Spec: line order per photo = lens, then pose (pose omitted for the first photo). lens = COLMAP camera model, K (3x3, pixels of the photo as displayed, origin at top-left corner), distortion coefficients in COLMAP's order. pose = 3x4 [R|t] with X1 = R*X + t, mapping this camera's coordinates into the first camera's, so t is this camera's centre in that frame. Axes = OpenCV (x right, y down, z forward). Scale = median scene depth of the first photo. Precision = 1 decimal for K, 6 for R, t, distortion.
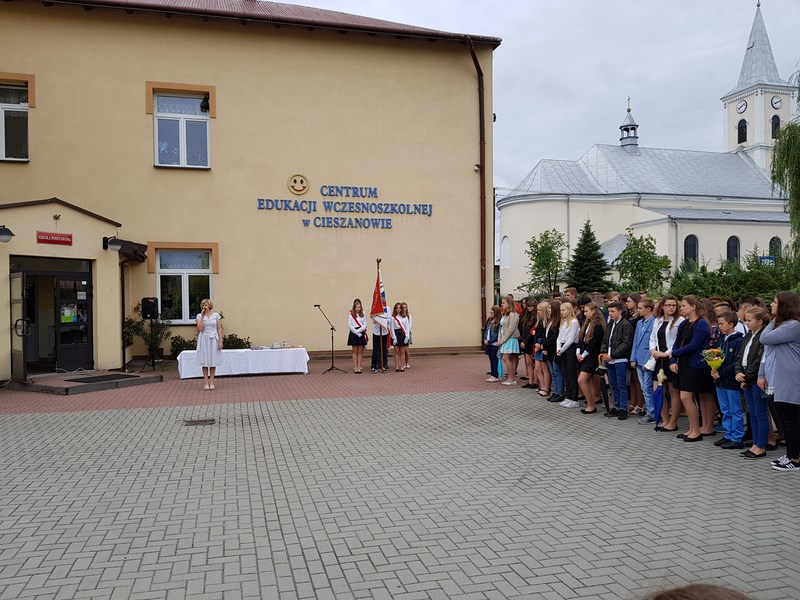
lens RADIAL K [[623.9, 0, 399.4], [0, 623.9, 304.0], [0, 0, 1]] dist [0.002060, -0.005232]
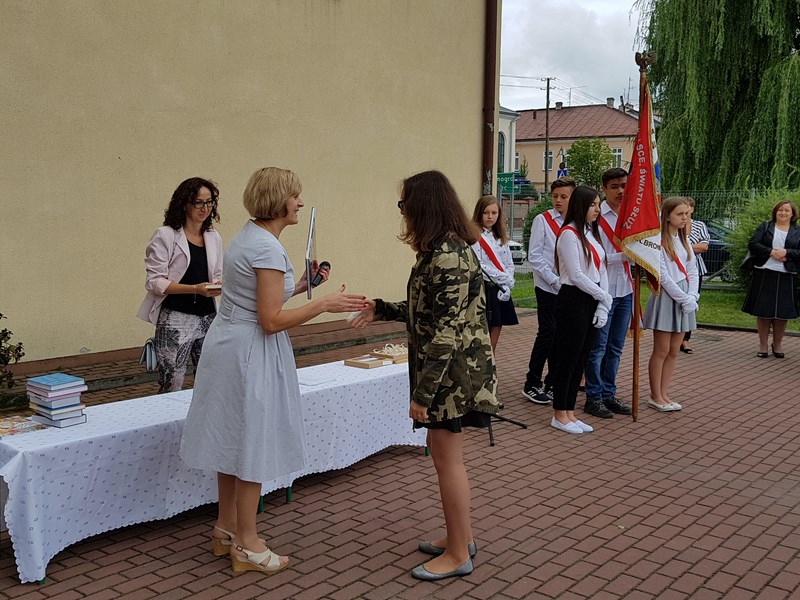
lens RADIAL K [[883.0, 0, 397.8], [0, 883.0, 301.3], [0, 0, 1]] dist [0.117890, -0.261908]
pose [[0.818398, -0.042024, 0.573113, -0.306605], [-0.015404, 0.995360, 0.094982, 0.007236], [-0.574446, -0.086561, 0.813953, 0.550555]]
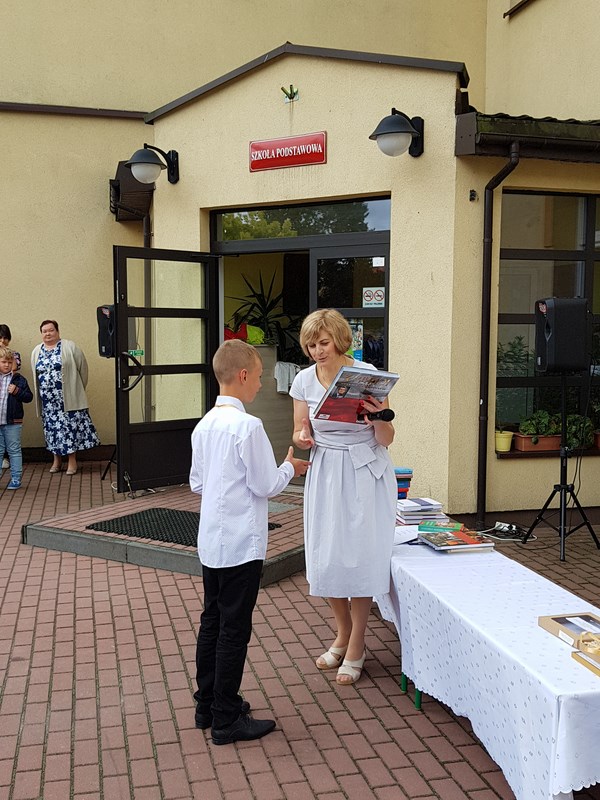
lens RADIAL K [[863.4, 0, 292.6], [0, 863.4, 405.1], [0, 0, 1]] dist [0.139699, -0.326069]
pose [[-0.041631, 0.094169, -0.994685, 0.008085], [-0.006100, 0.995506, 0.094502, 0.001488], [0.999114, 0.010002, -0.040869, 0.751368]]
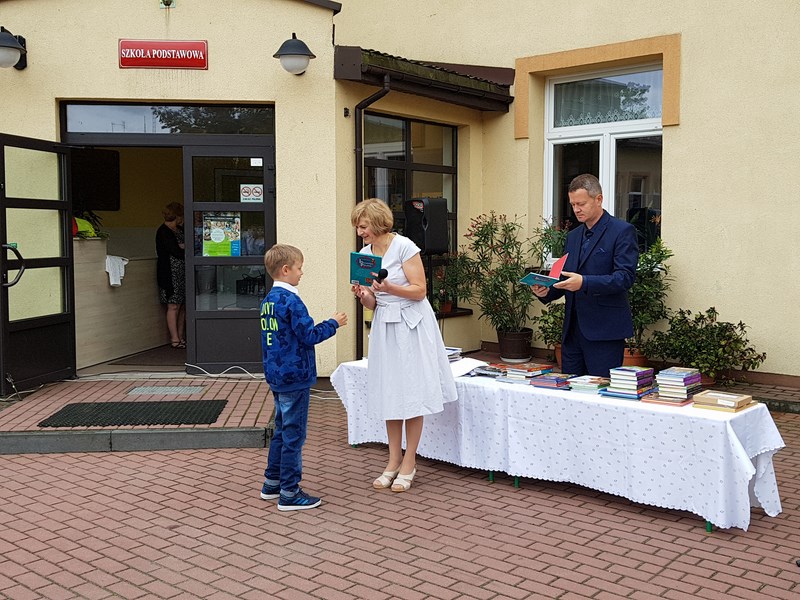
lens RADIAL K [[862.2, 0, 404.9], [0, 862.2, 284.4], [0, 0, 1]] dist [0.126716, -0.271387]
pose [[0.557384, 0.057832, -0.828238, 0.021500], [-0.007115, 0.997867, 0.064888, 0.006796], [0.830224, -0.030275, 0.556607, 0.588356]]
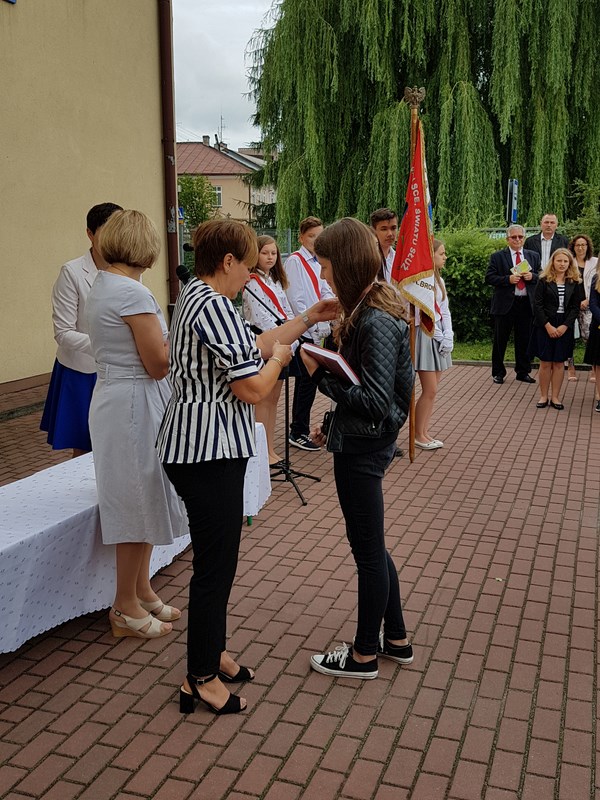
lens RADIAL K [[861.9, 0, 312.9], [0, 861.9, 396.2], [0, 0, 1]] dist [0.138860, -0.326581]
pose [[0.562197, -0.128376, 0.816979, -0.330968], [-0.004815, 0.987353, 0.158461, 0.005908], [-0.826990, -0.093021, 0.554469, 0.624937]]
